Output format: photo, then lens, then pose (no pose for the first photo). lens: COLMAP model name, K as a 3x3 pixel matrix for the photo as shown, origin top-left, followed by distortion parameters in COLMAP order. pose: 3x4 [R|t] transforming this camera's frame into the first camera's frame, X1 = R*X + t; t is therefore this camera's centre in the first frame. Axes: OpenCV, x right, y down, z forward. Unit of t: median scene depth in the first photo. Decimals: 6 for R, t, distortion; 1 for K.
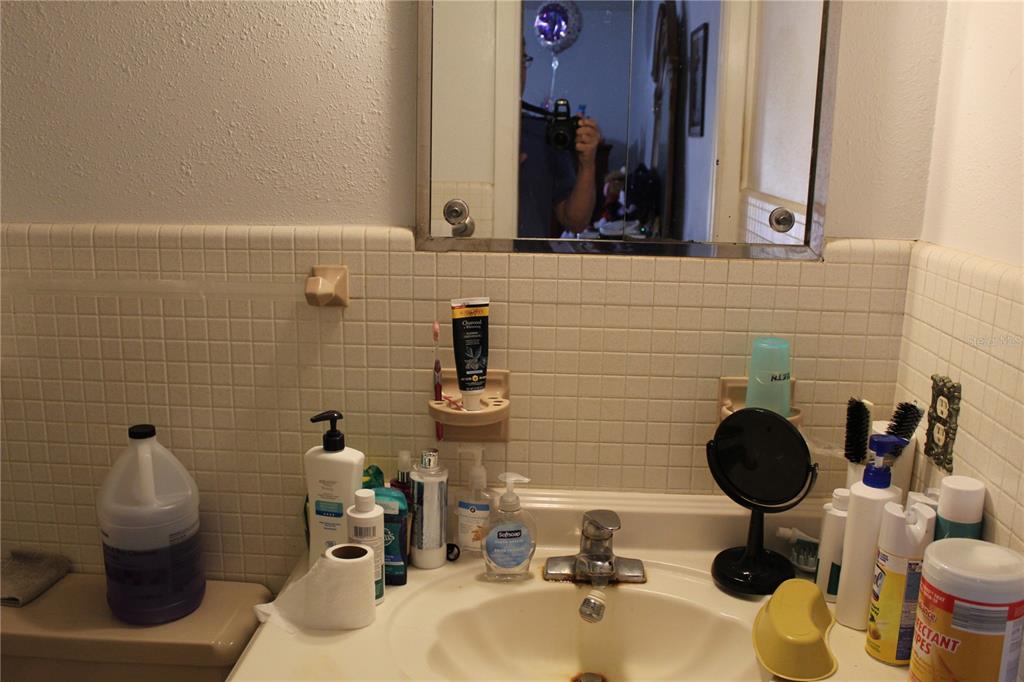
lens RADIAL K [[911.0, 0, 512.0], [0, 911.0, 341.0], [0, 0, 1]] dist [-0.156048, 0.154911]
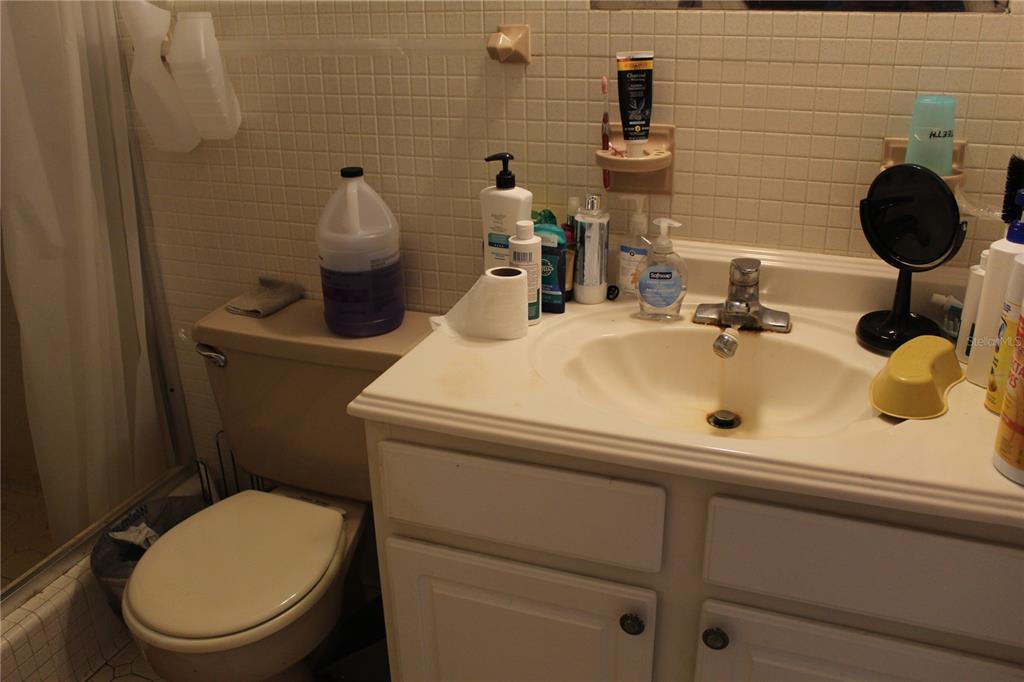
lens RADIAL K [[911.0, 0, 512.0], [0, 911.0, 341.0], [0, 0, 1]] dist [-0.156048, 0.154911]
pose [[0.949739, 0.084644, -0.301382, 0.158680], [-0.029008, 0.982405, 0.184496, 0.094619], [0.311696, -0.166480, 0.935484, -0.078309]]
